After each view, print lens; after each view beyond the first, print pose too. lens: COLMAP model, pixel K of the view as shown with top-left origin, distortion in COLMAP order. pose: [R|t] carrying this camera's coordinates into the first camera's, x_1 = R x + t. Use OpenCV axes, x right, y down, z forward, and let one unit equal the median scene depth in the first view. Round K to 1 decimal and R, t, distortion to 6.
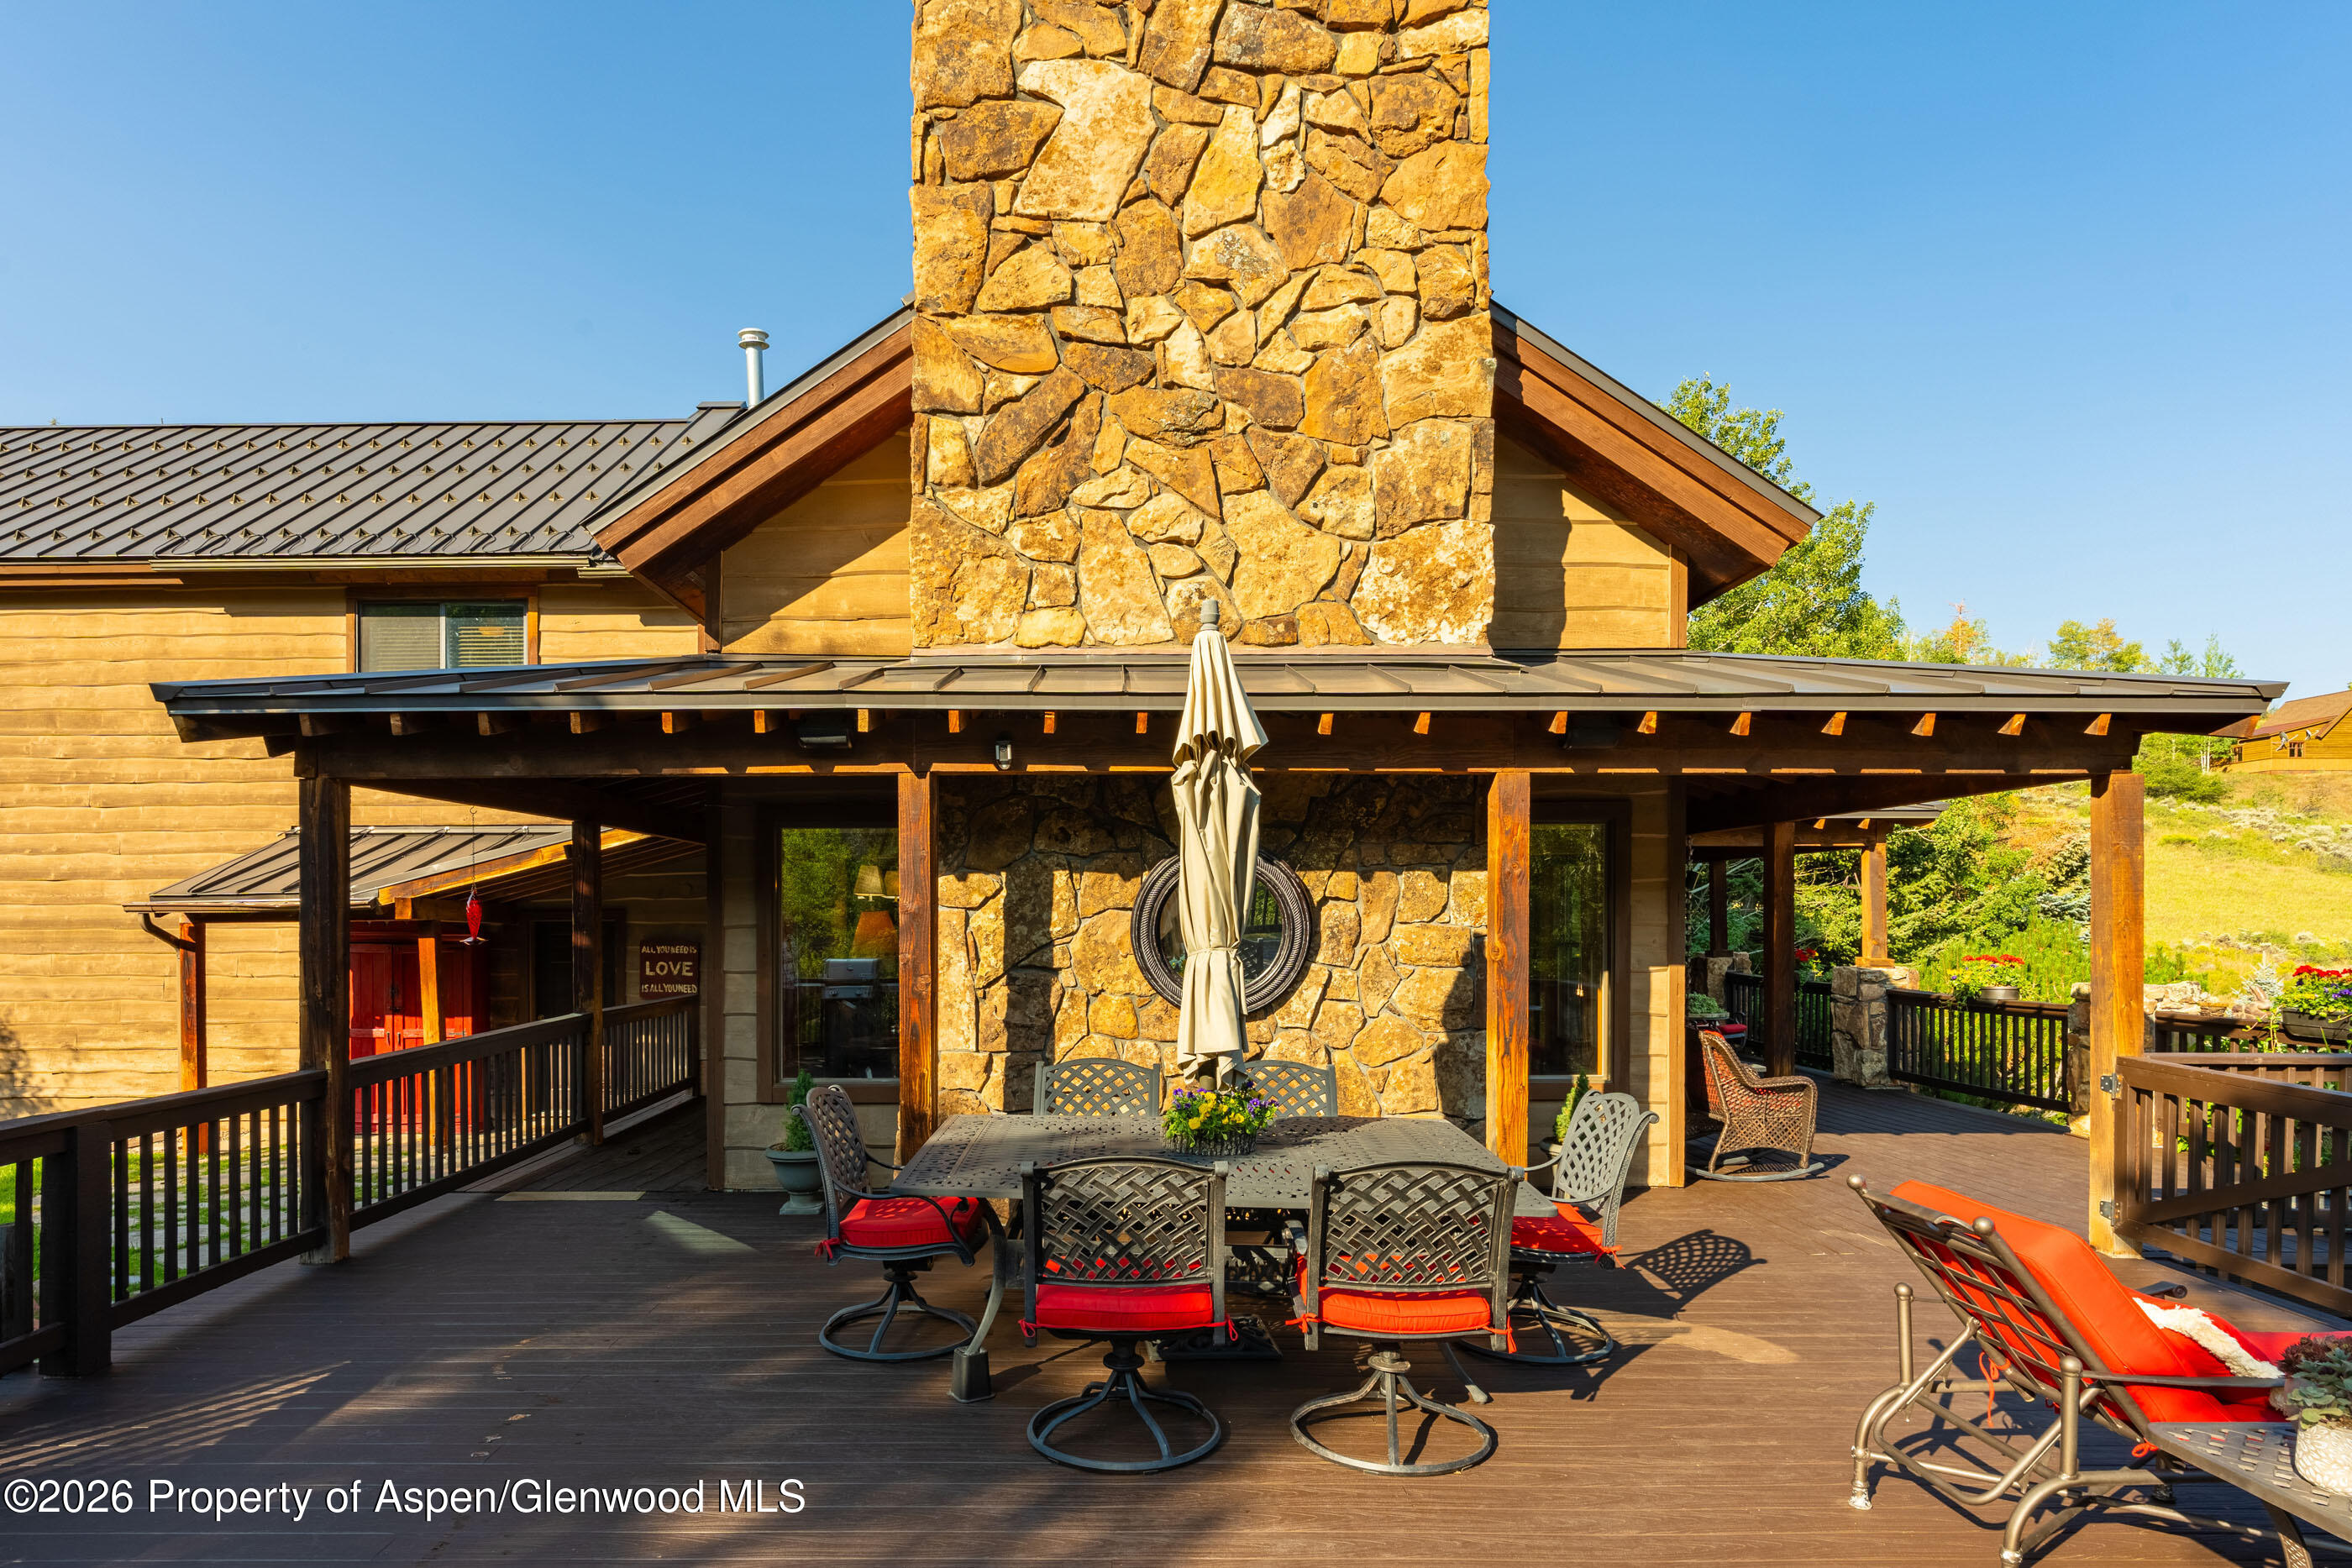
lens RADIAL K [[1315.4, 0, 1113.8], [0, 1315.4, 917.2], [0, 0, 1]] dist [0.001819, -0.000799]
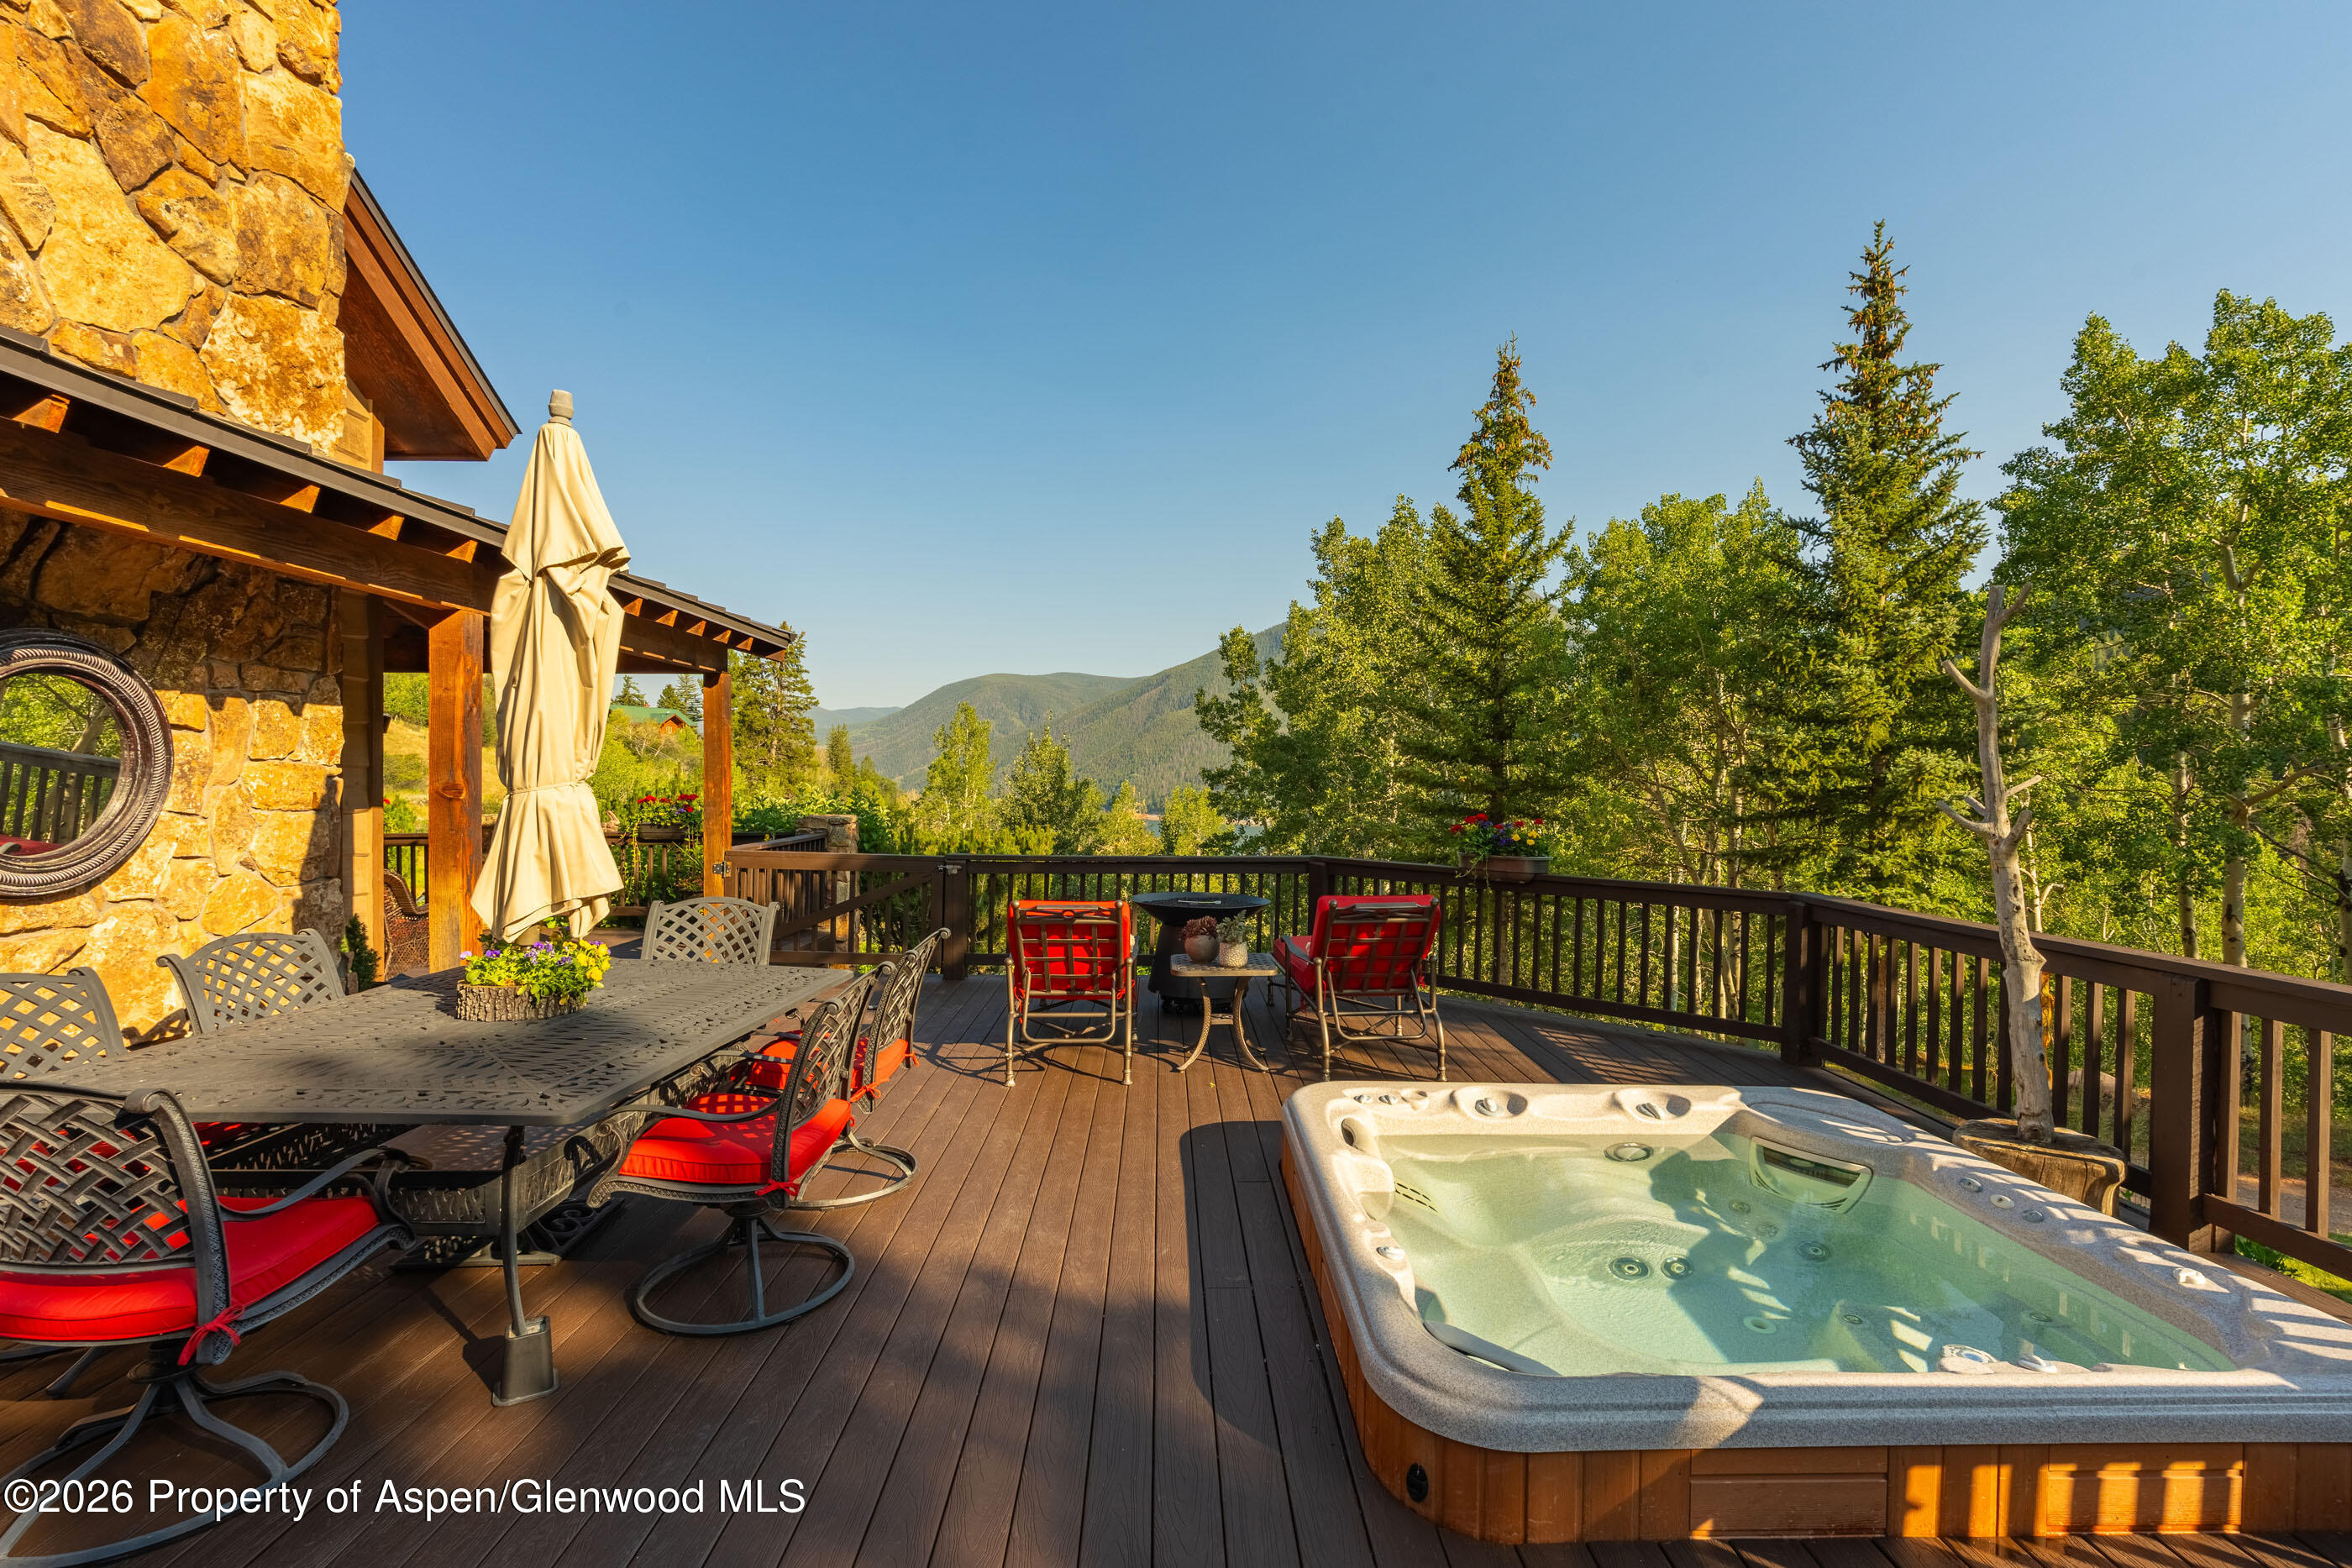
lens RADIAL K [[1040.7, 0, 1188.7], [0, 1040.7, 783.4], [0, 0, 1]] dist [-0.009684, 0.002205]
pose [[-0.031312, -0.005710, 0.999493, -0.460030], [-0.002796, 0.999980, 0.005625, 0.013833], [-0.999506, -0.002618, -0.031327, 0.425970]]
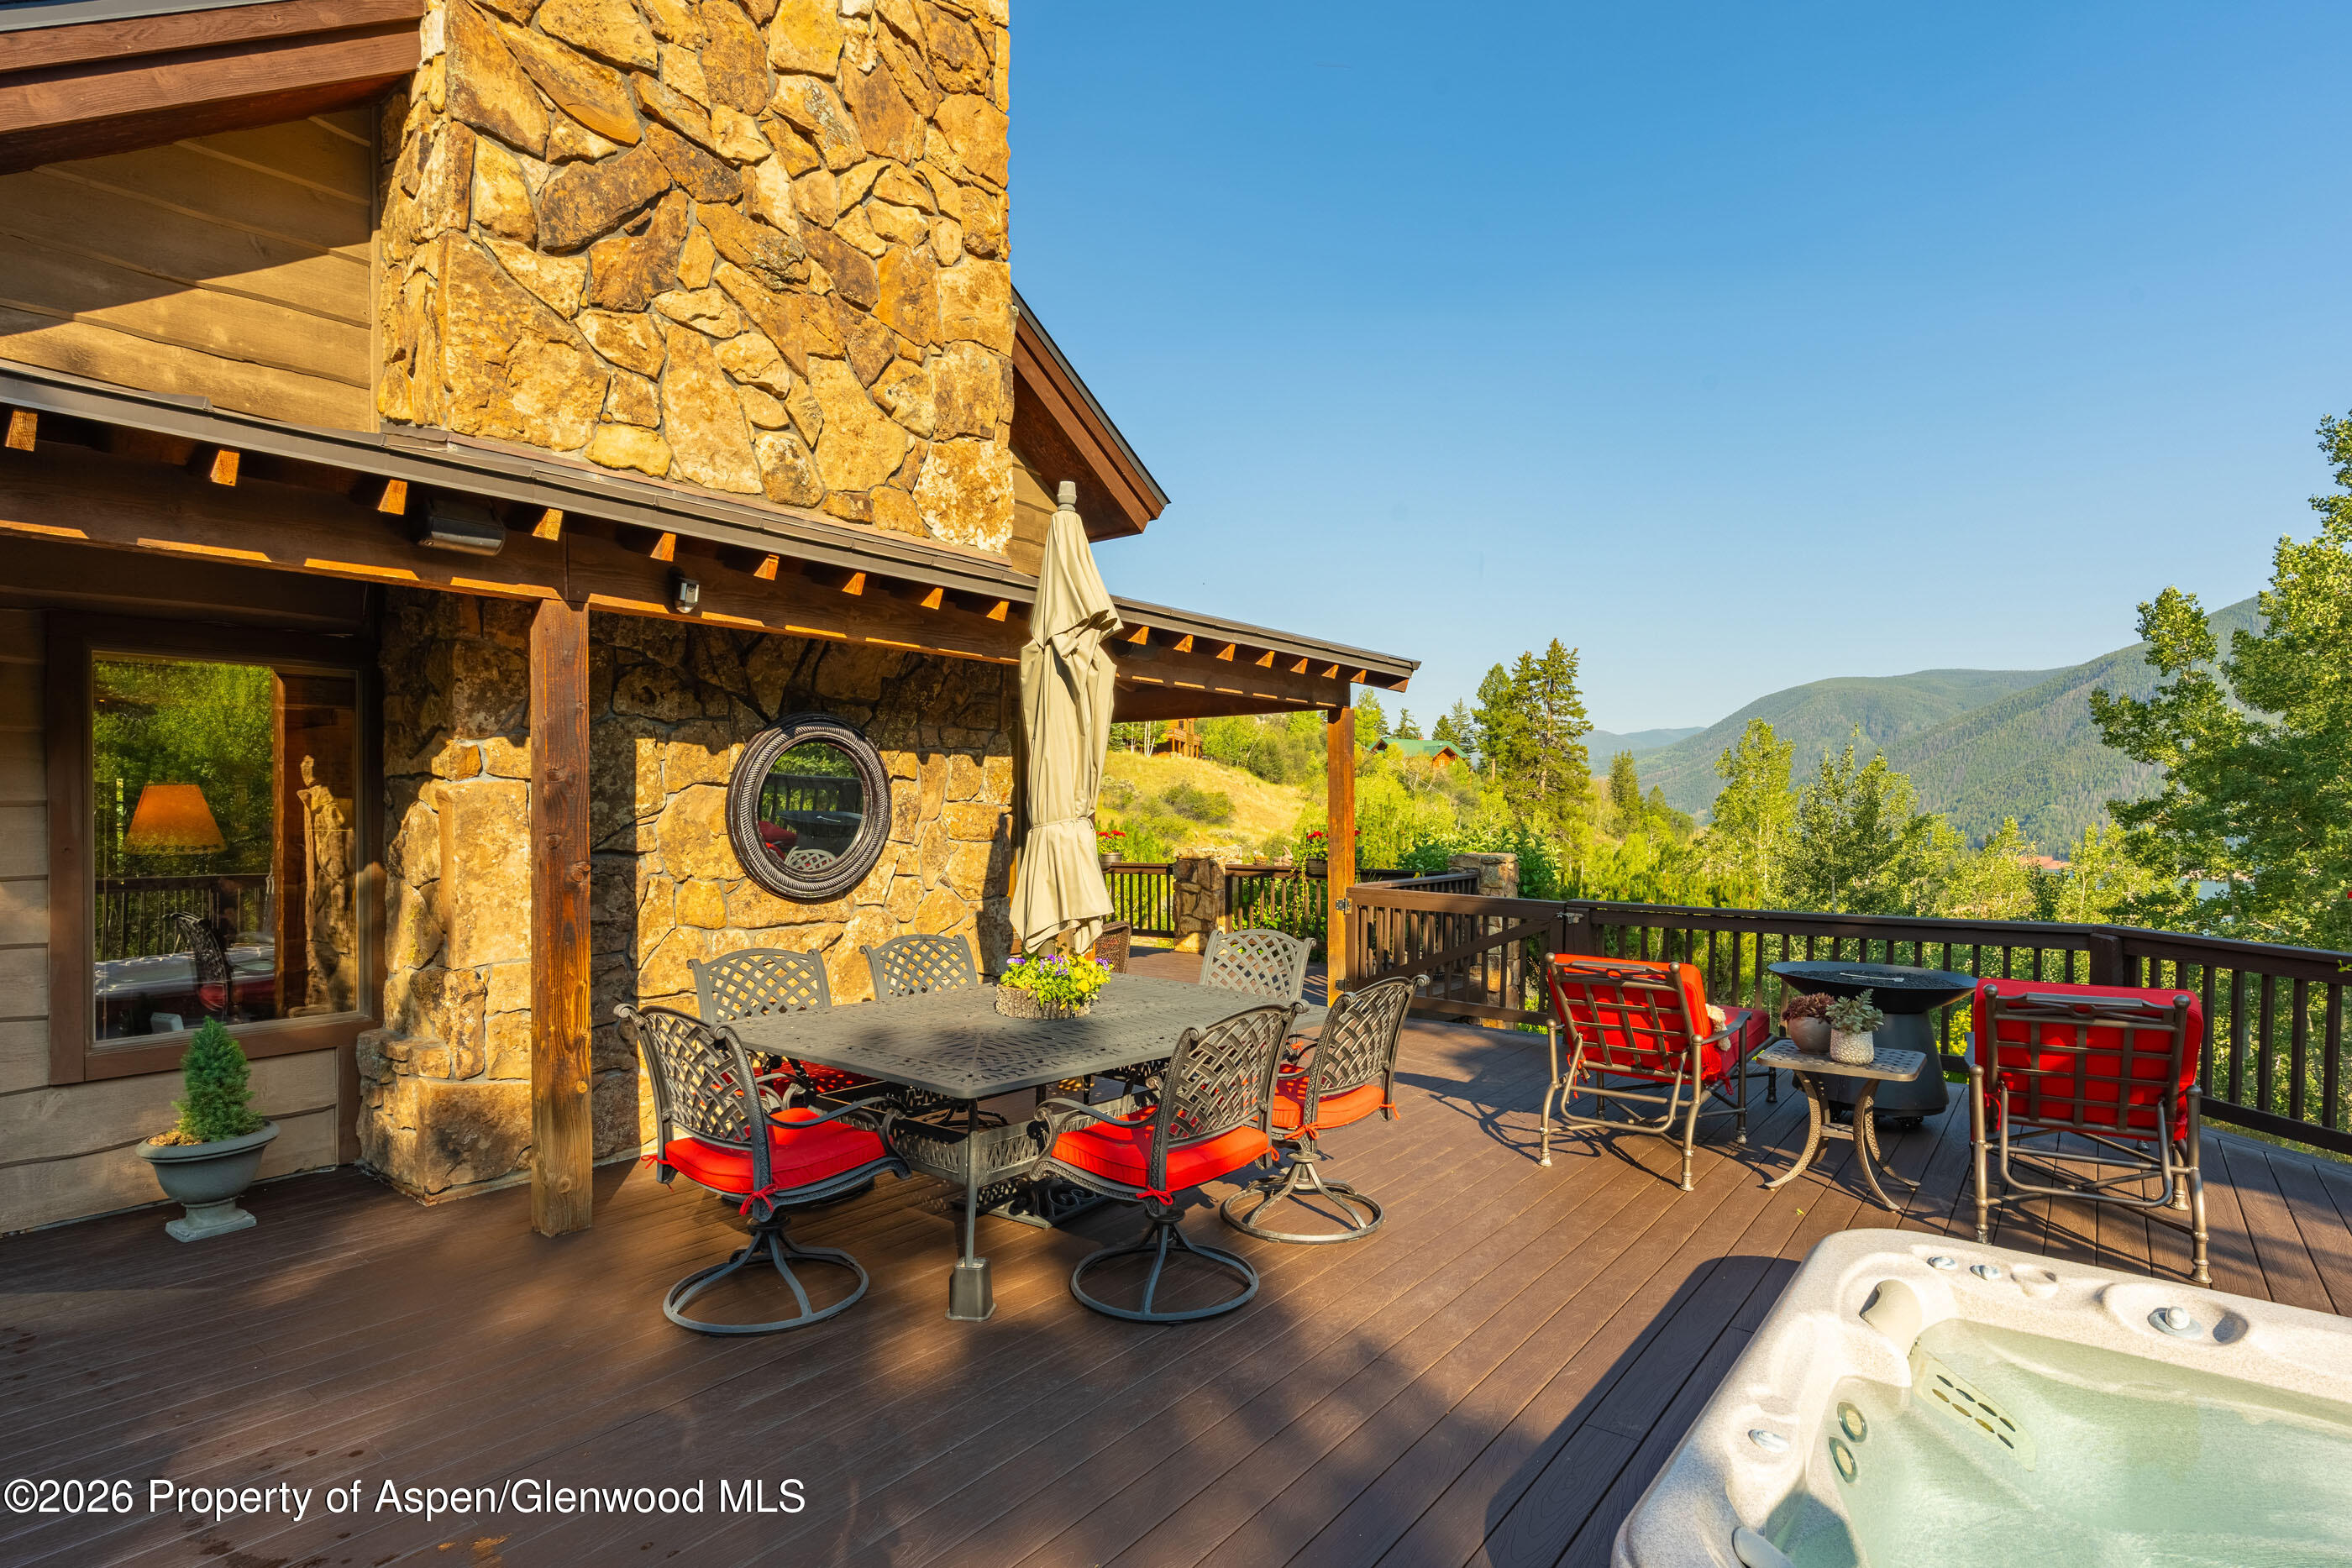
lens RADIAL K [[1192.3, 0, 1187.1], [0, 1192.3, 814.1], [0, 0, 1]] dist [0.000137, -0.001225]
pose [[0.606613, -0.002330, 0.794994, -0.441179], [0.001545, 0.999997, 0.001752, 0.013450], [-0.794996, 0.000165, 0.606615, 0.253092]]
